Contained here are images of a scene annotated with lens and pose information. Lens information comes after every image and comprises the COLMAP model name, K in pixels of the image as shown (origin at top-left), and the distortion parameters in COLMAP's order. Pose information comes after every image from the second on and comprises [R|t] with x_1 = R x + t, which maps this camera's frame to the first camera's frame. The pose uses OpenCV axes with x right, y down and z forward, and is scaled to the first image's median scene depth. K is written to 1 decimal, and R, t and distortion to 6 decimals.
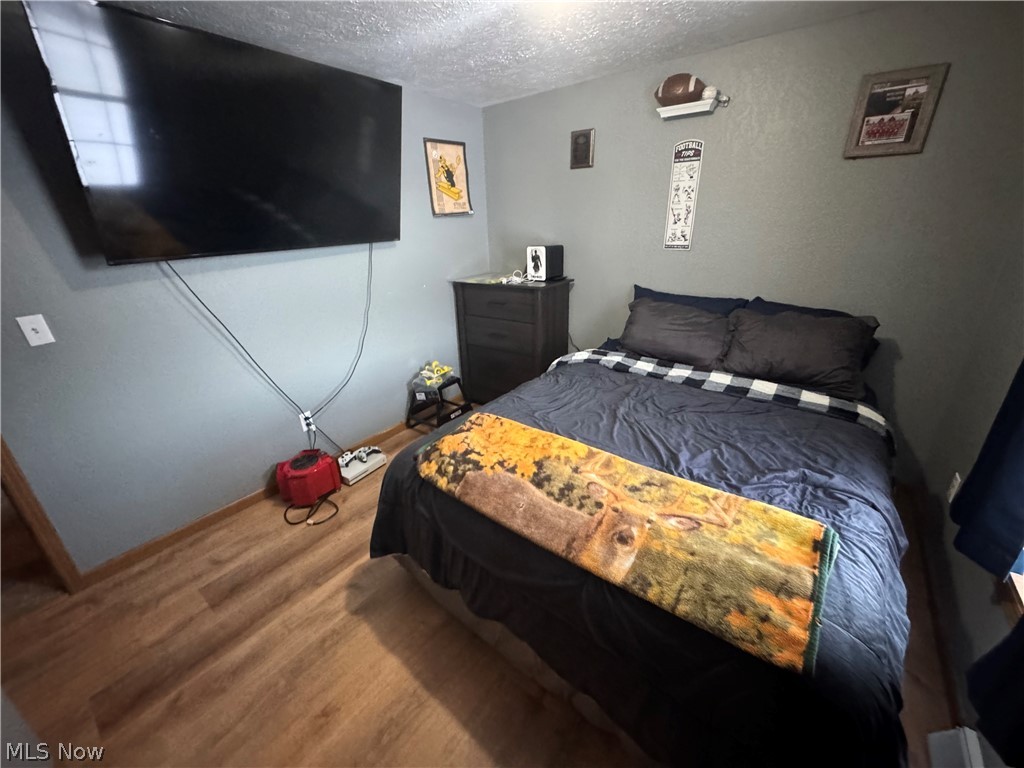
lens RADIAL K [[411.1, 0, 511.9], [0, 411.1, 384.2], [0, 0, 1]] dist [-0.001590, 0.000031]
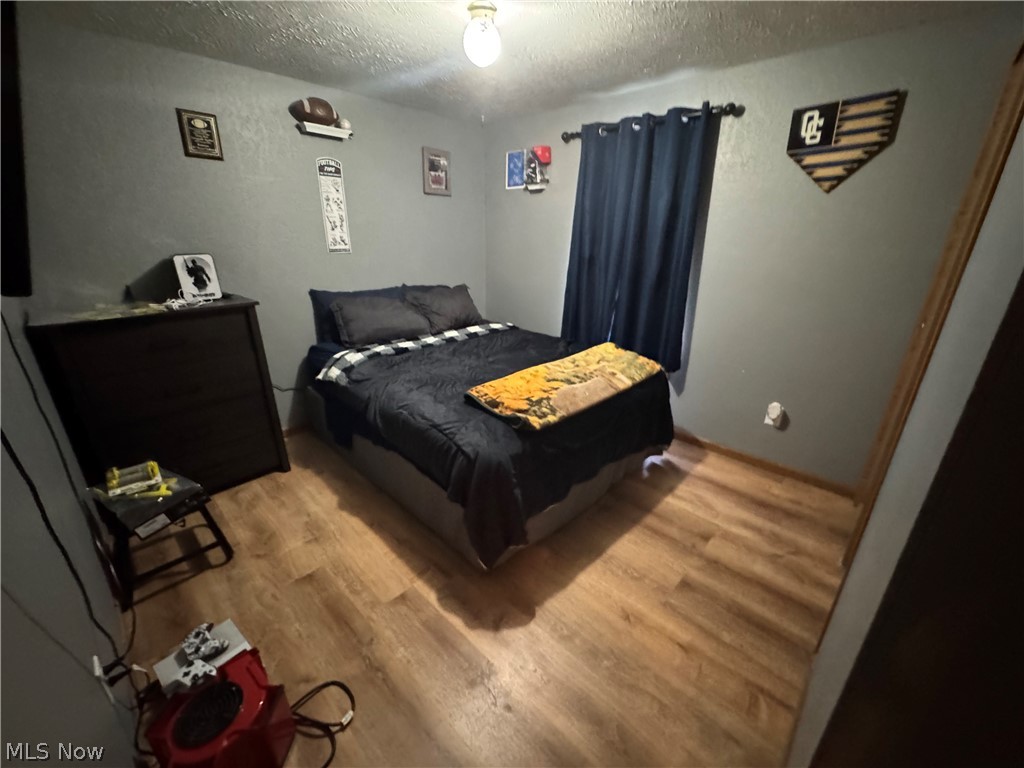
lens RADIAL K [[411.1, 0, 511.1], [0, 411.1, 386.2], [0, 0, 1]] dist [-0.001590, 0.000031]
pose [[0.098232, -0.317822, 0.943048, -1.005683], [0.361066, 0.894441, 0.263831, -0.173791], [-0.927352, 0.314586, 0.202617, 0.611594]]
